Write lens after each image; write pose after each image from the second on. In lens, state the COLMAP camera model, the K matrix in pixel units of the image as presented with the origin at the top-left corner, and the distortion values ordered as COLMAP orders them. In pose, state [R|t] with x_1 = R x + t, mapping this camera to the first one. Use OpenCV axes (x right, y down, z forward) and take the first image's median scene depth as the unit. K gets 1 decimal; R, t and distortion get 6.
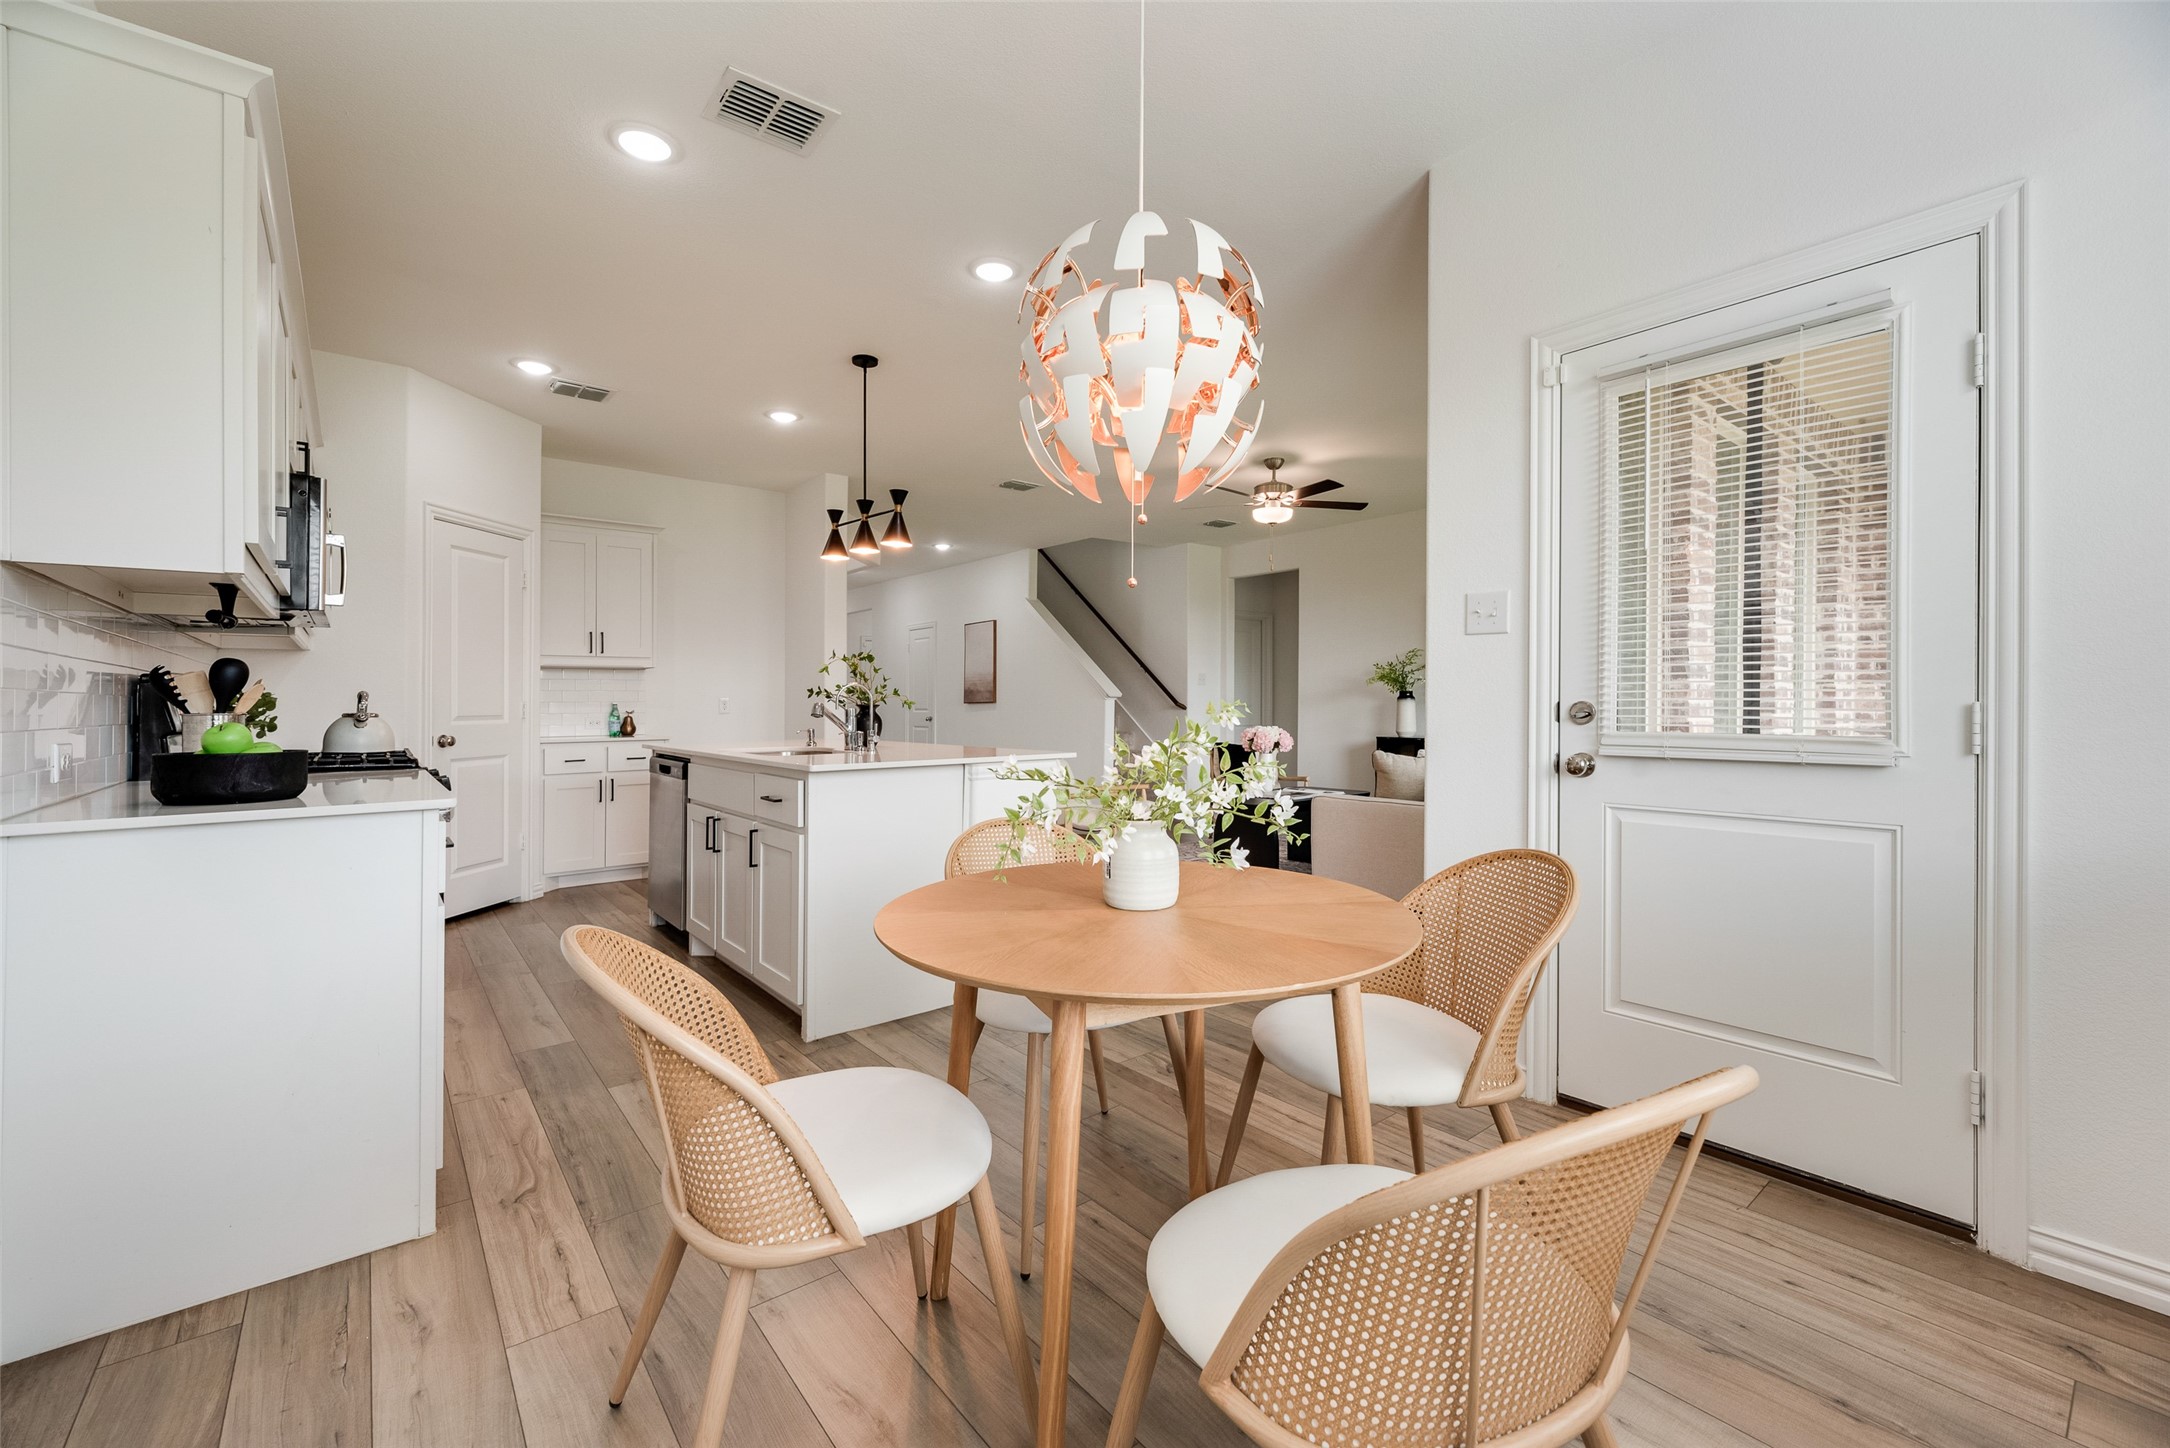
lens RADIAL K [[884.6, 0, 1085.0], [0, 884.6, 724.0], [0, 0, 1]] dist [0.000758, 0.000297]
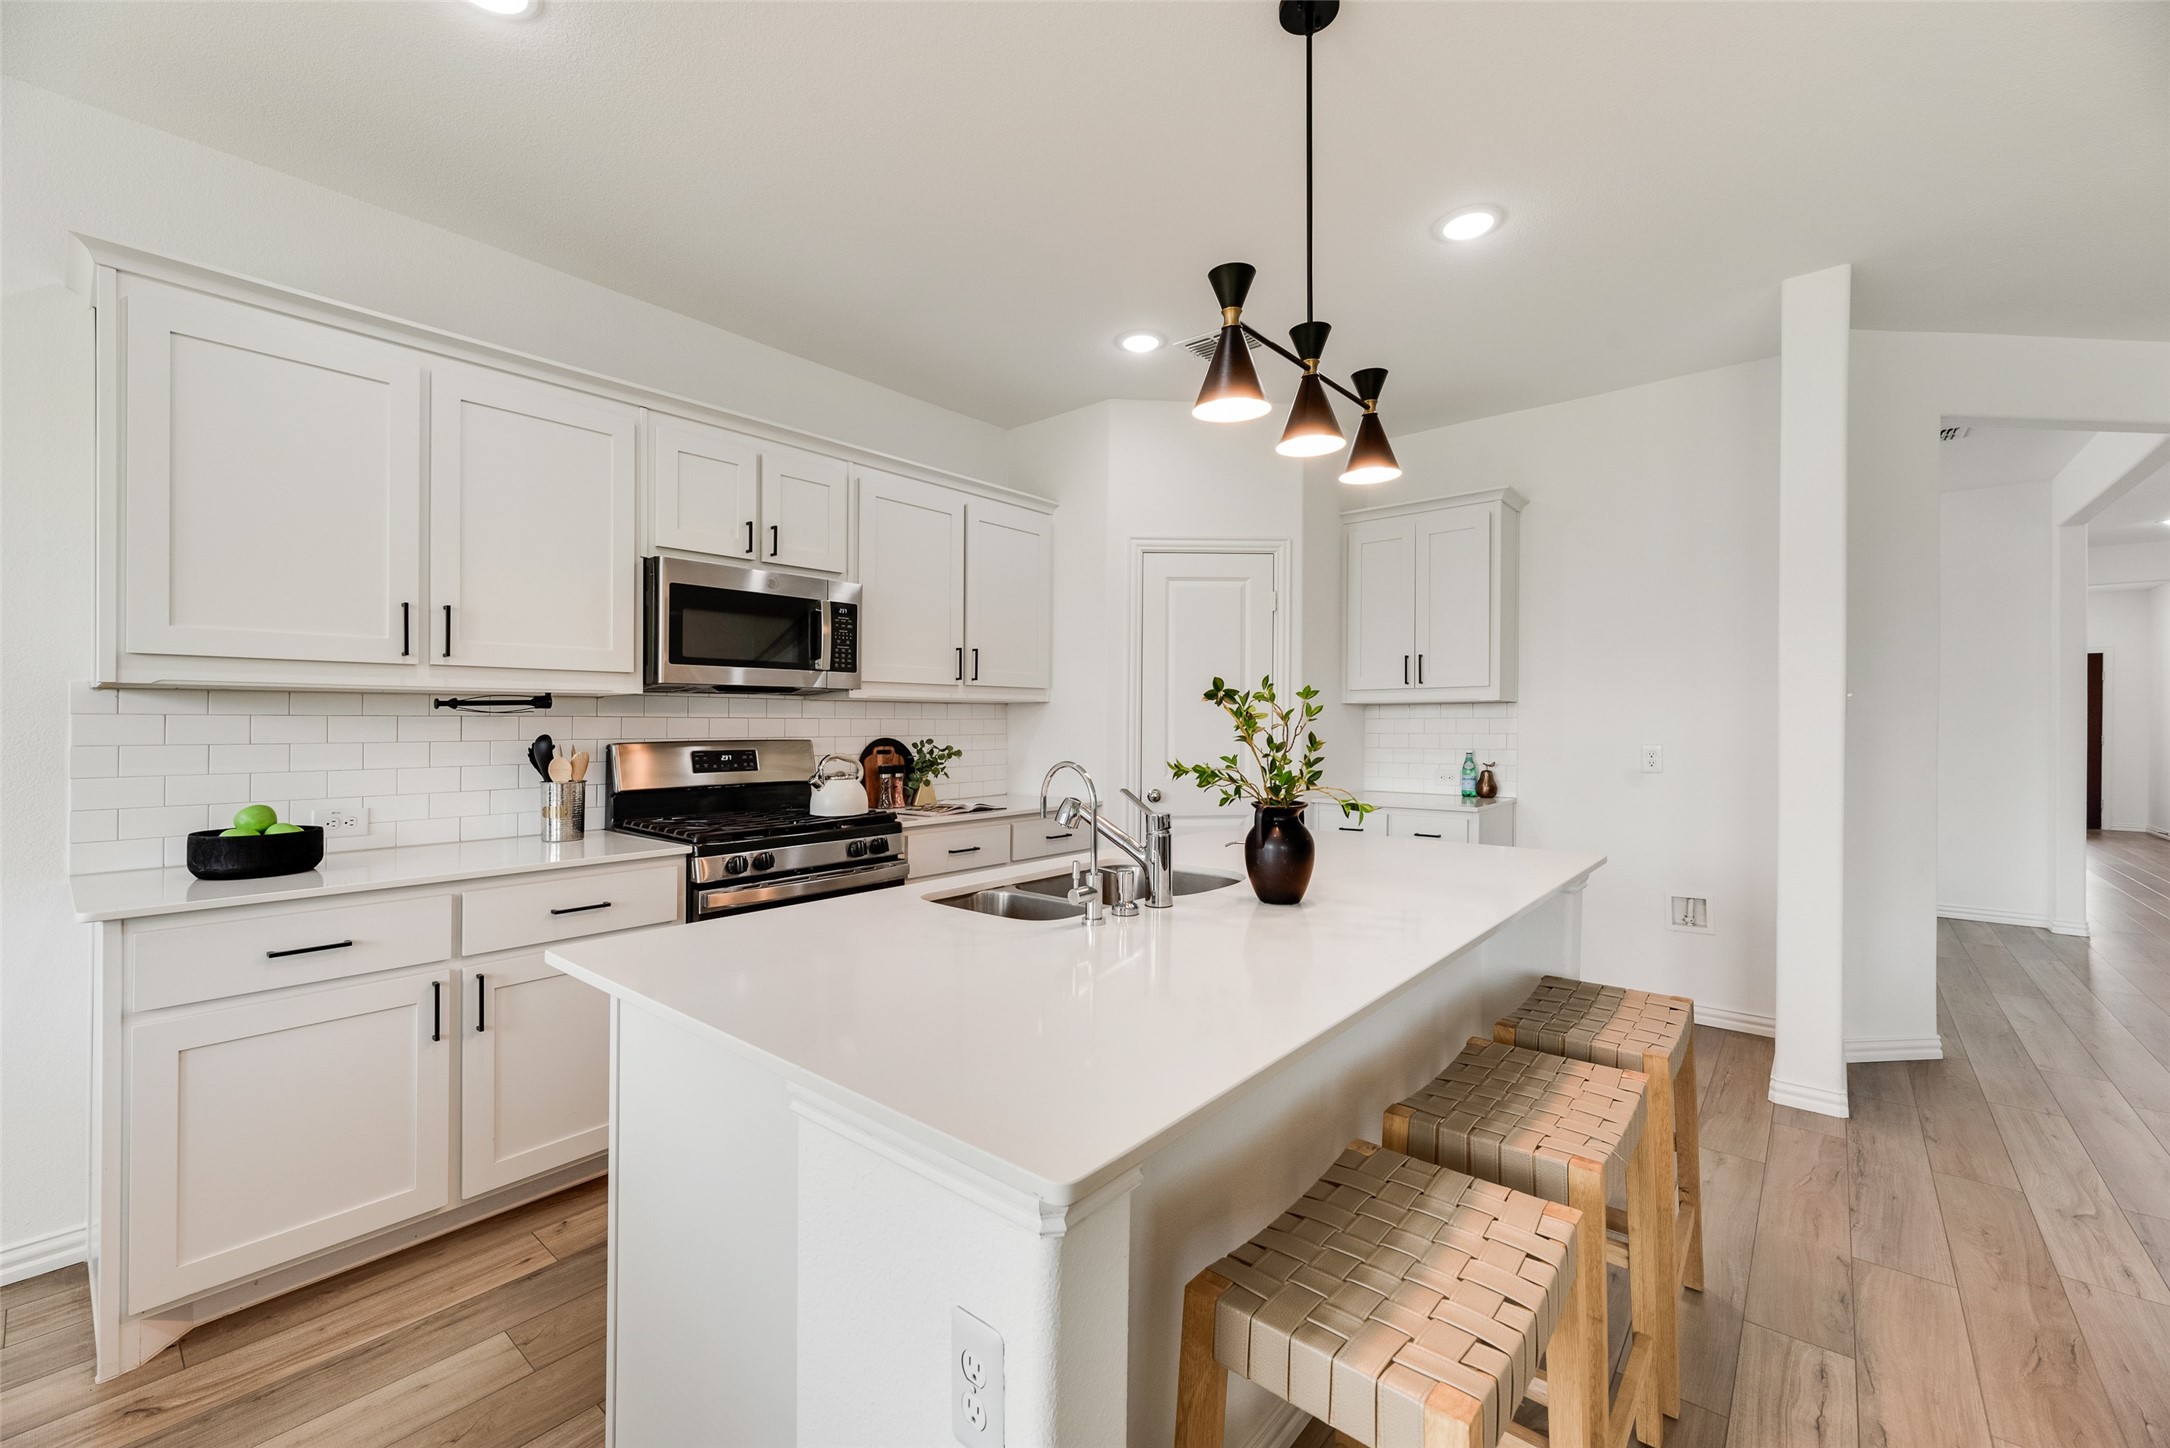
lens RADIAL K [[884.6, 0, 1085.0], [0, 884.6, 724.0], [0, 0, 1]] dist [0.000758, 0.000297]
pose [[0.181024, 0.002187, -0.983476, 0.119384], [-0.014225, 0.999899, -0.000395, -0.042991], [0.983376, 0.014061, 0.181037, 0.601511]]
